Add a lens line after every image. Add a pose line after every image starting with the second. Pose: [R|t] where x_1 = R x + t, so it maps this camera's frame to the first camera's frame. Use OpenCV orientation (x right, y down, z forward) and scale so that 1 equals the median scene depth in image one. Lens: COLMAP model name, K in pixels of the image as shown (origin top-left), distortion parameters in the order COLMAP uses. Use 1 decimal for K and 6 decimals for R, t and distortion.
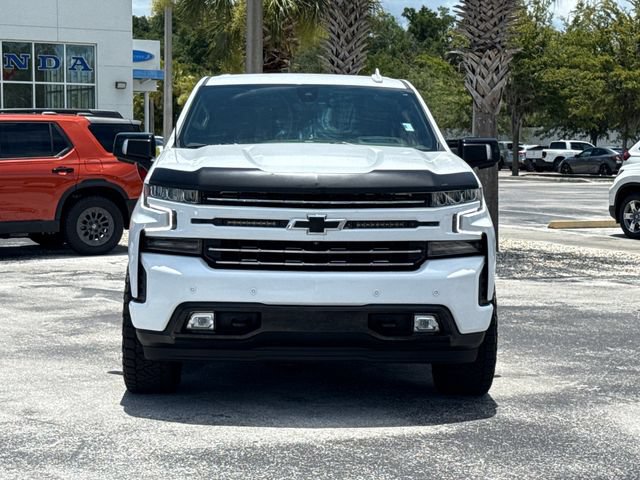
lens RADIAL K [[1392.6, 0, 301.5], [0, 1392.6, 235.5], [0, 0, 1]] dist [0.187418, 0.000000]
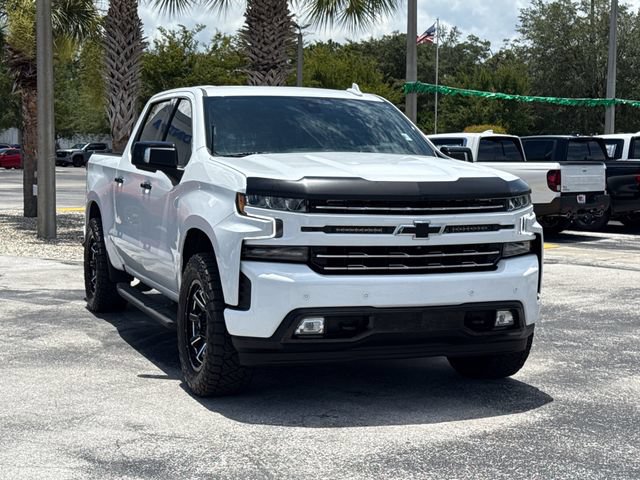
lens RADIAL K [[1135.0, 0, 316.2], [0, 1135.0, 241.0], [0, 0, 1]] dist [0.145142, 0.000000]
pose [[0.947831, -0.025671, 0.317739, -0.327649], [0.020282, 0.999589, 0.020258, -0.017996], [-0.318129, -0.012757, 0.947962, 0.202819]]
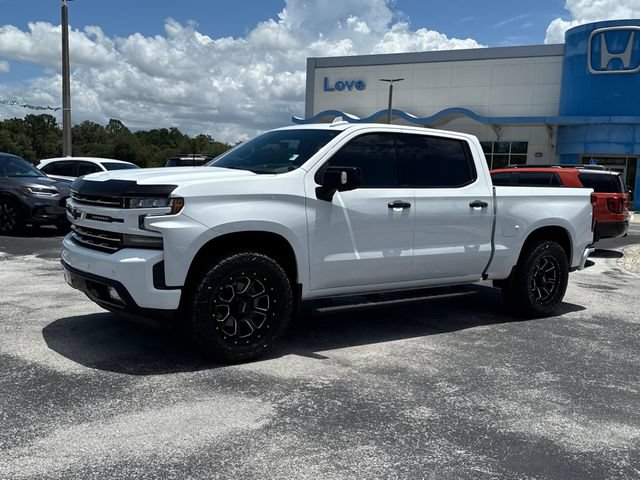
lens RADIAL K [[629.4, 0, 317.9], [0, 629.4, 252.3], [0, 0, 1]] dist [0.048734, 0.000000]
pose [[0.564993, 0.109654, -0.817777, 0.691303], [-0.091088, 0.993361, 0.070266, -0.037409], [0.820052, 0.034790, 0.571230, 0.802587]]
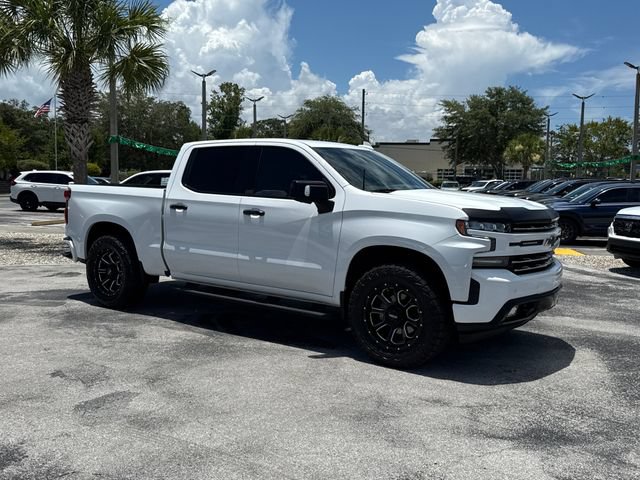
lens RADIAL K [[629.4, 0, 324.1], [0, 629.4, 239.4], [0, 0, 1]] dist [0.048734, 0.000000]
pose [[0.615674, -0.064595, 0.785349, -0.708126], [0.036028, 0.997900, 0.053834, -0.057707], [-0.787177, -0.004850, 0.616709, 0.730038]]
